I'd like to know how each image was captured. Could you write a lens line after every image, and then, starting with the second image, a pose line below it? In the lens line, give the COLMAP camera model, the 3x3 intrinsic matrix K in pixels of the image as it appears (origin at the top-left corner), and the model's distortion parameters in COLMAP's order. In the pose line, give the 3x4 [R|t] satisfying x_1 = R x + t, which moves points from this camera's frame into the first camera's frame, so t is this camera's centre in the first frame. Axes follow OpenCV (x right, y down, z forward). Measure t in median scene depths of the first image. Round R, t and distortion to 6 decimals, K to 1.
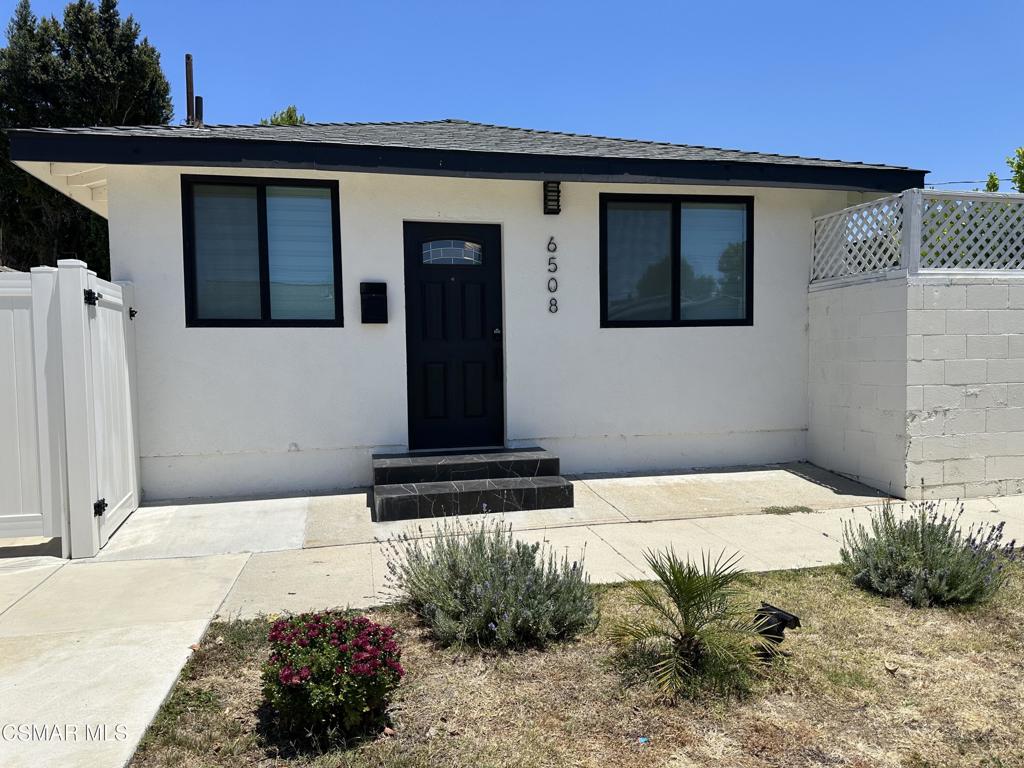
lens RADIAL K [[718.9, 0, 507.6], [0, 718.9, 384.2], [0, 0, 1]] dist [0.097041, -0.138672]
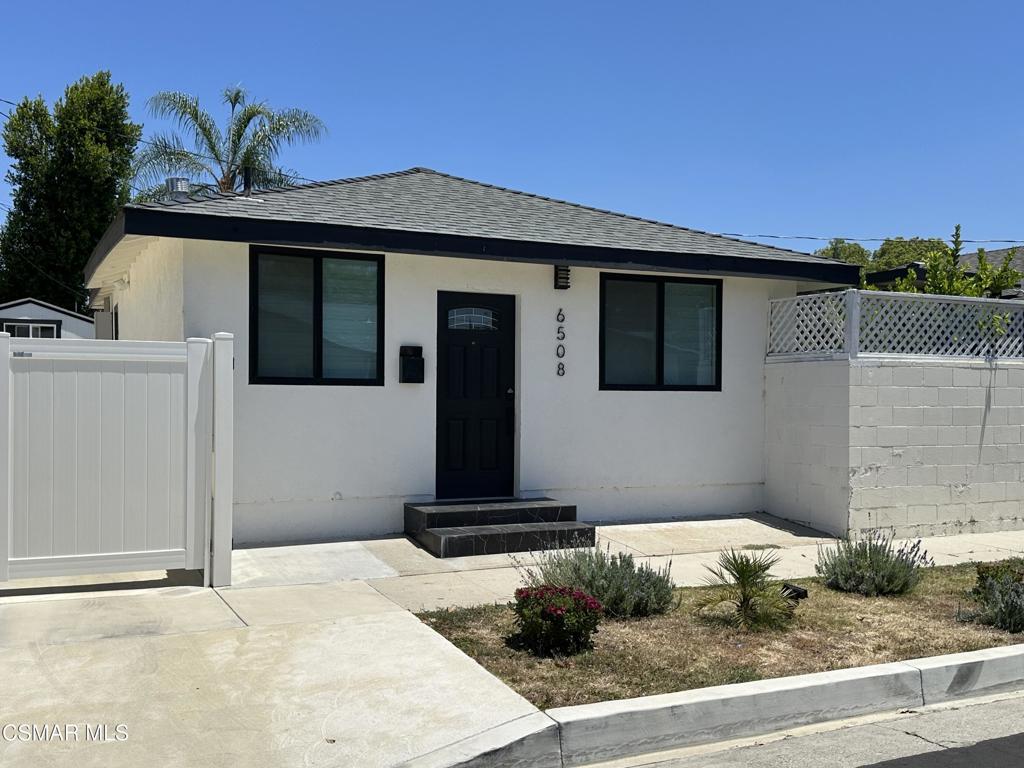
lens RADIAL K [[1022.4, 0, 519.3], [0, 1022.4, 380.4], [0, 0, 1]] dist [0.194833, -0.499575]
pose [[0.973769, 0.027294, 0.225897, -0.378233], [-0.015740, 0.998482, -0.052790, -0.008151], [-0.226995, 0.047849, 0.972720, -0.559534]]
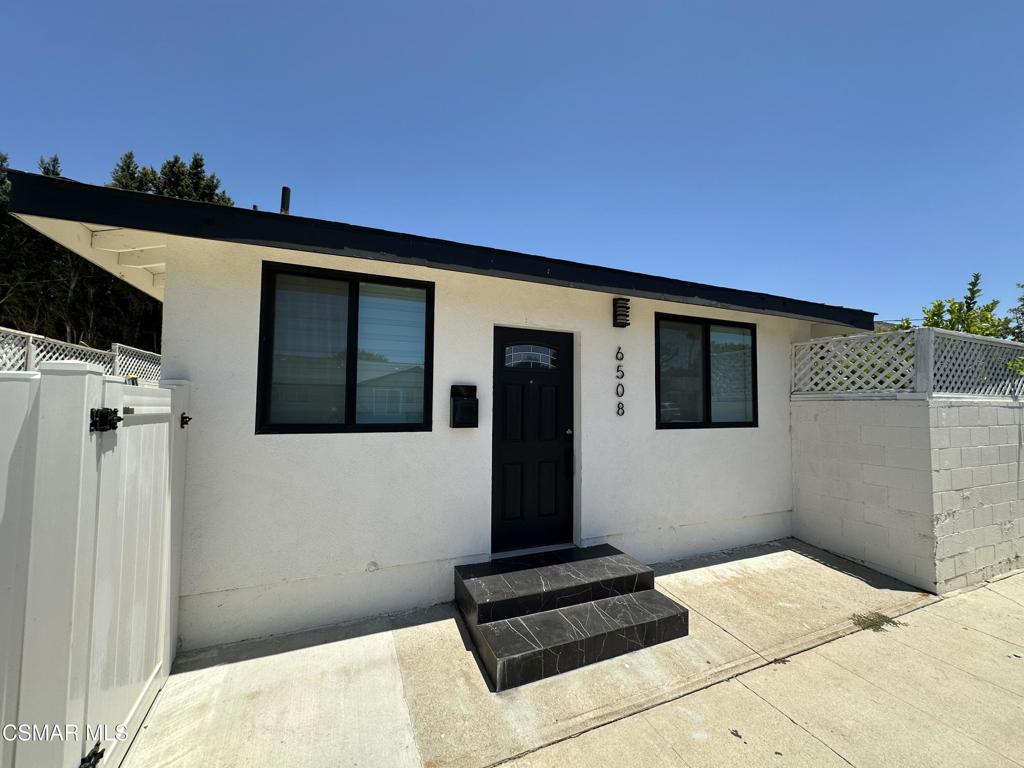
lens RADIAL K [[406.4, 0, 511.3], [0, 406.4, 381.6], [0, 0, 1]] dist [-0.002958, -0.000507]
pose [[0.982575, 0.036456, 0.182257, -0.223596], [-0.019804, 0.995528, -0.092366, -0.096408], [-0.184809, 0.087147, 0.978903, 0.452502]]
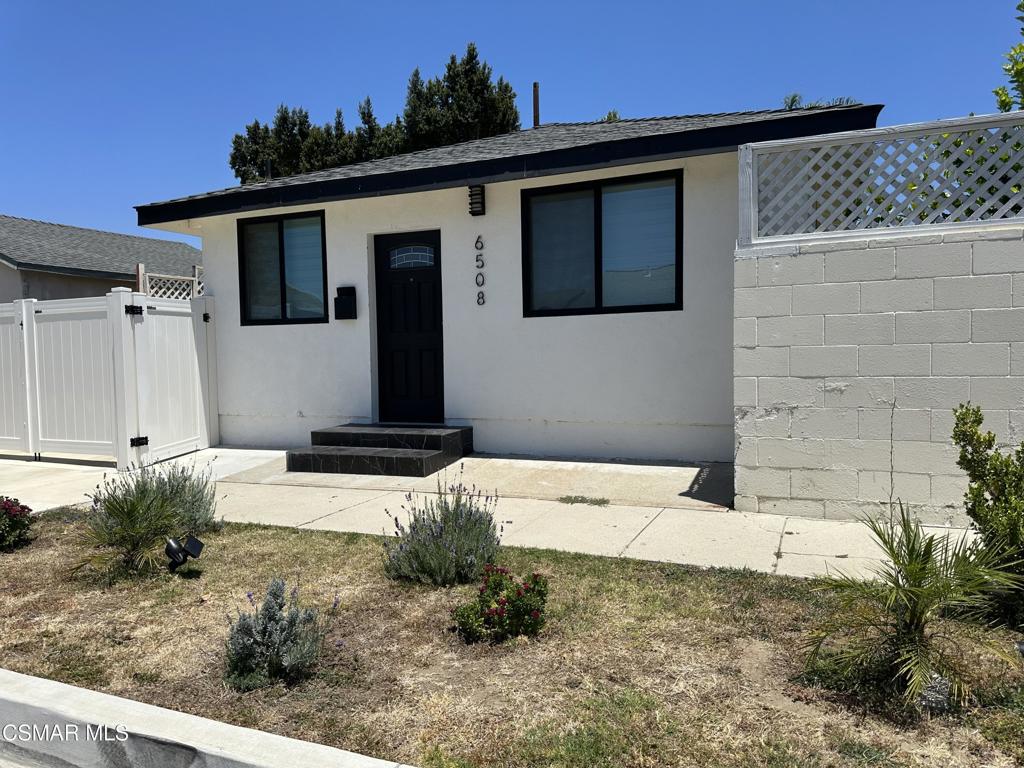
lens RADIAL K [[718.9, 0, 507.6], [0, 718.9, 384.2], [0, 0, 1]] dist [0.097041, -0.138672]
pose [[0.810164, 0.026225, -0.585617, 0.786764], [-0.015867, 0.999614, 0.022814, -0.004419], [0.585989, -0.009191, 0.810267, 0.140251]]
